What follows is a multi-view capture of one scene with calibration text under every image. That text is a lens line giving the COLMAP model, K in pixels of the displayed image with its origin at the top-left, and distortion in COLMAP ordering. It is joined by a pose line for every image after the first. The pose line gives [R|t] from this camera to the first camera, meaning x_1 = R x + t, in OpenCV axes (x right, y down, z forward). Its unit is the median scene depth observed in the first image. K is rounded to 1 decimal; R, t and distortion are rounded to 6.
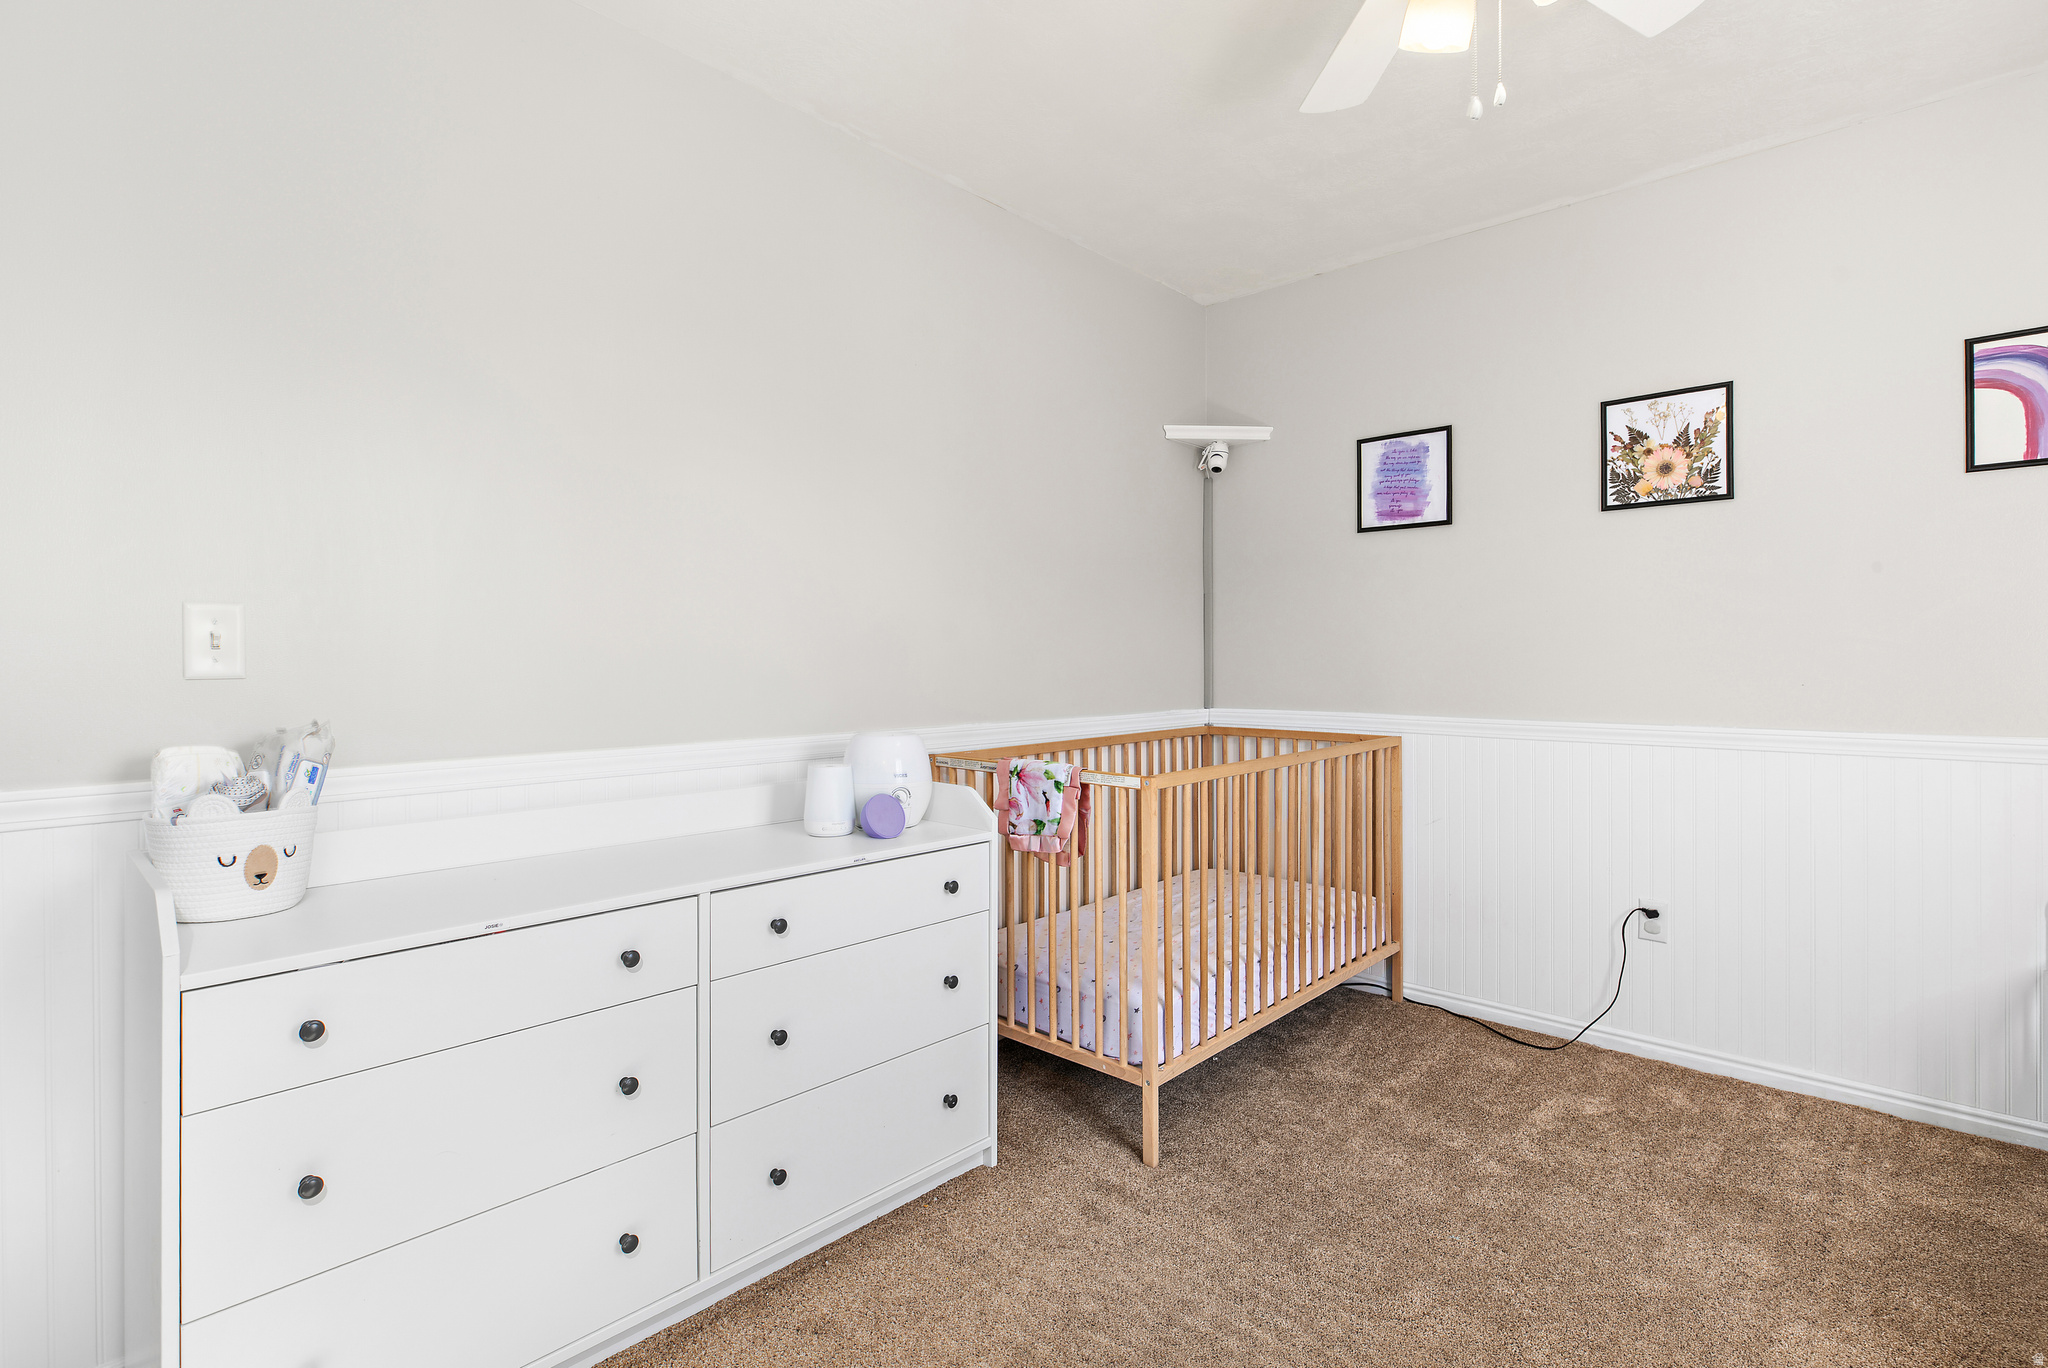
lens RADIAL K [[982.1, 0, 1040.1], [0, 982.1, 671.0], [0, 0, 1]] dist [-0.002708, -0.000124]
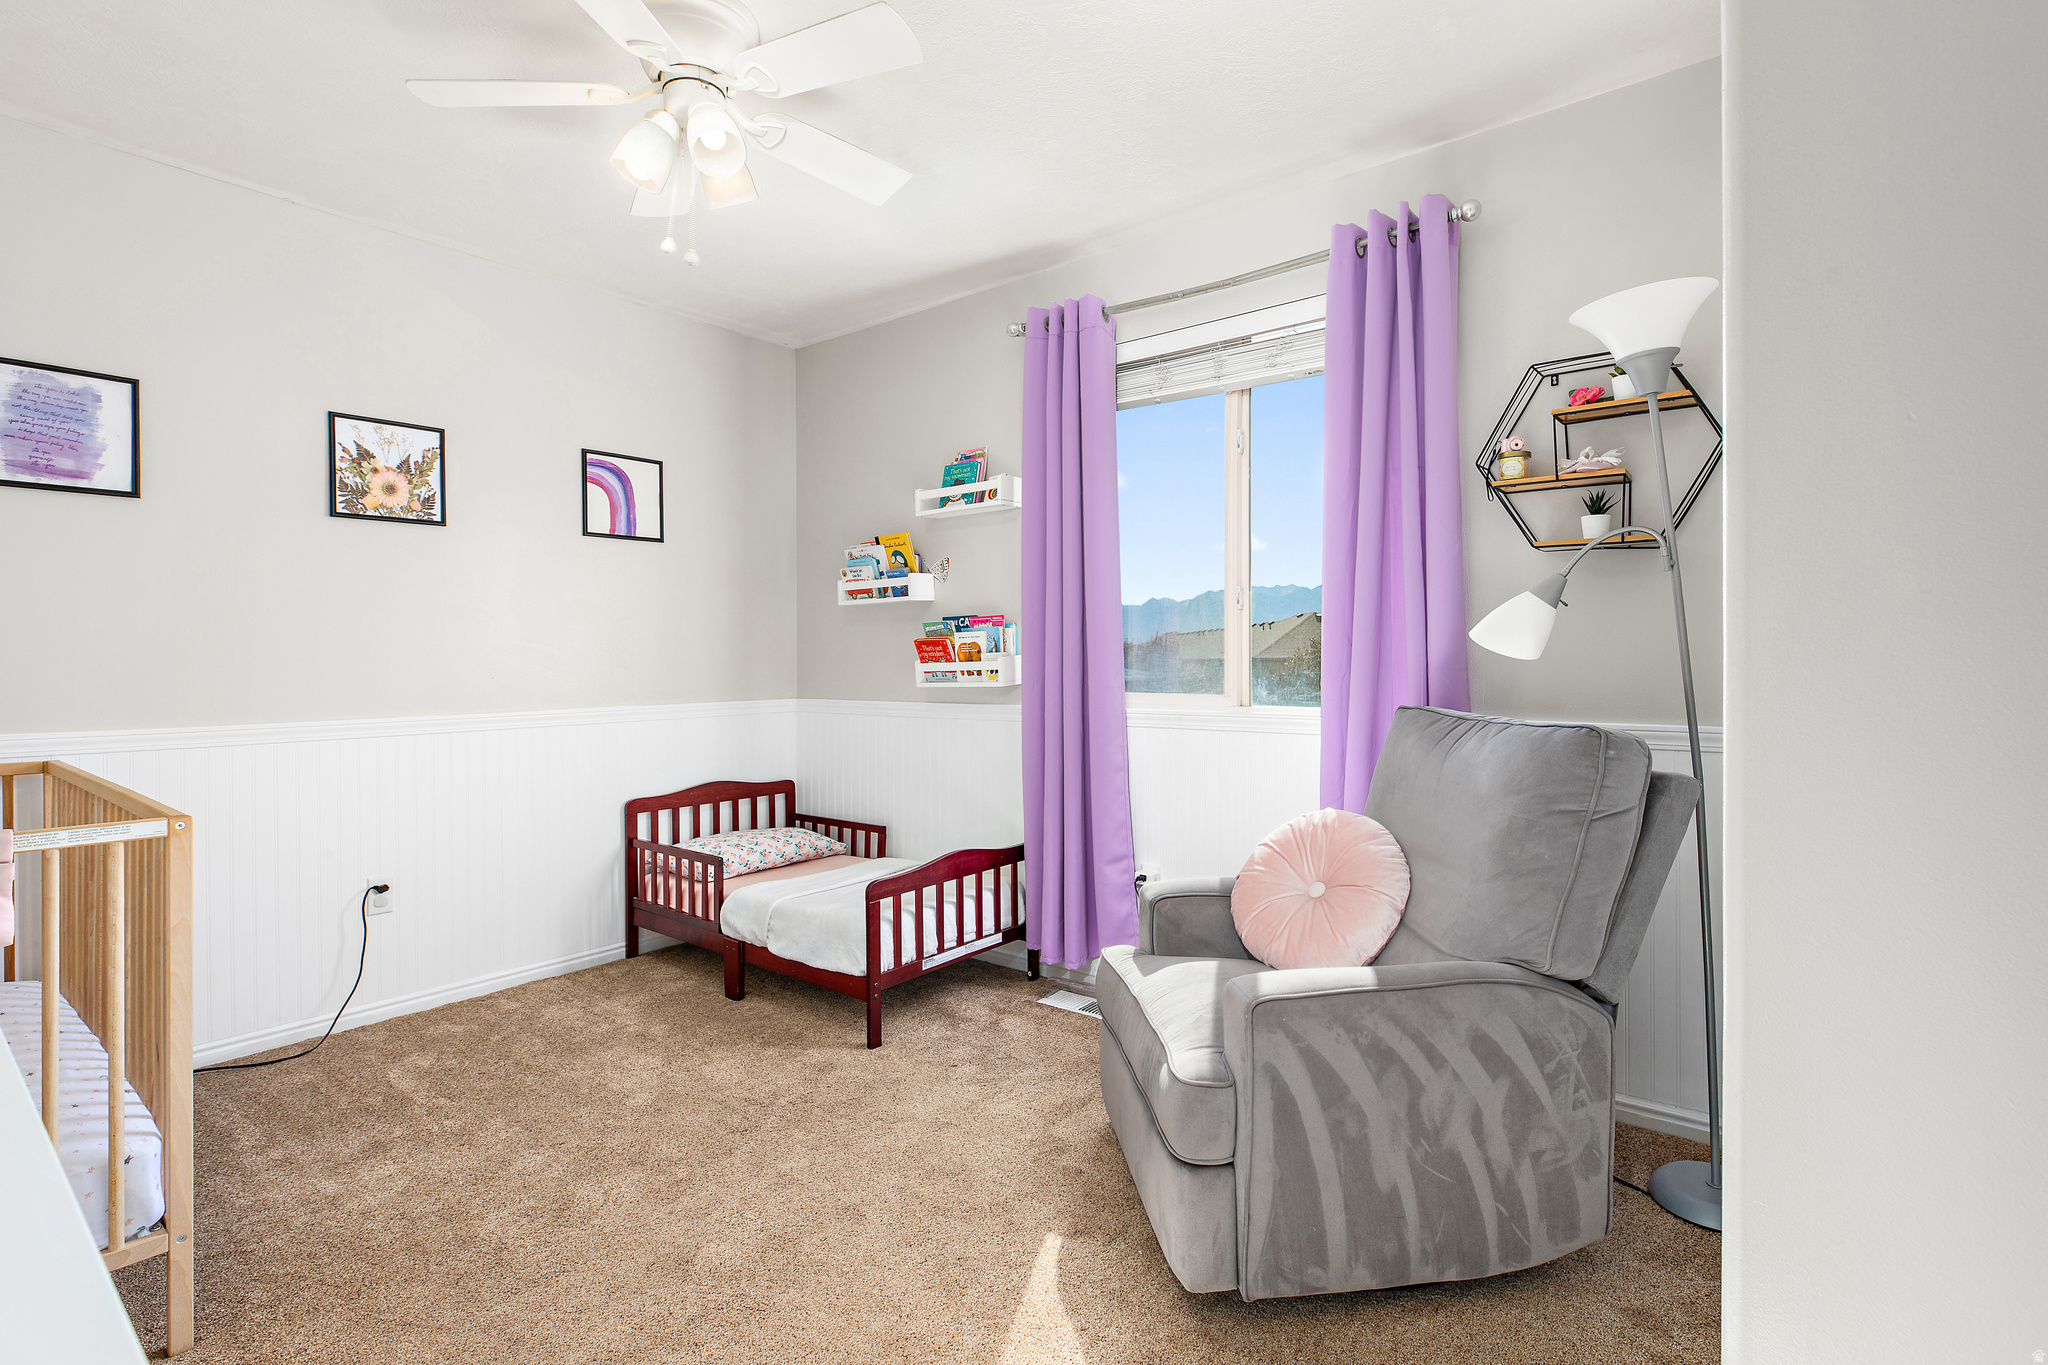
lens RADIAL K [[982.1, 0, 1039.1], [0, 982.1, 665.3], [0, 0, 1]] dist [-0.002708, -0.000124]
pose [[-0.067901, -0.005384, 0.997678, -0.532583], [0.019499, 0.999787, 0.006723, 0.002908], [-0.997501, 0.019911, -0.067782, 0.334585]]
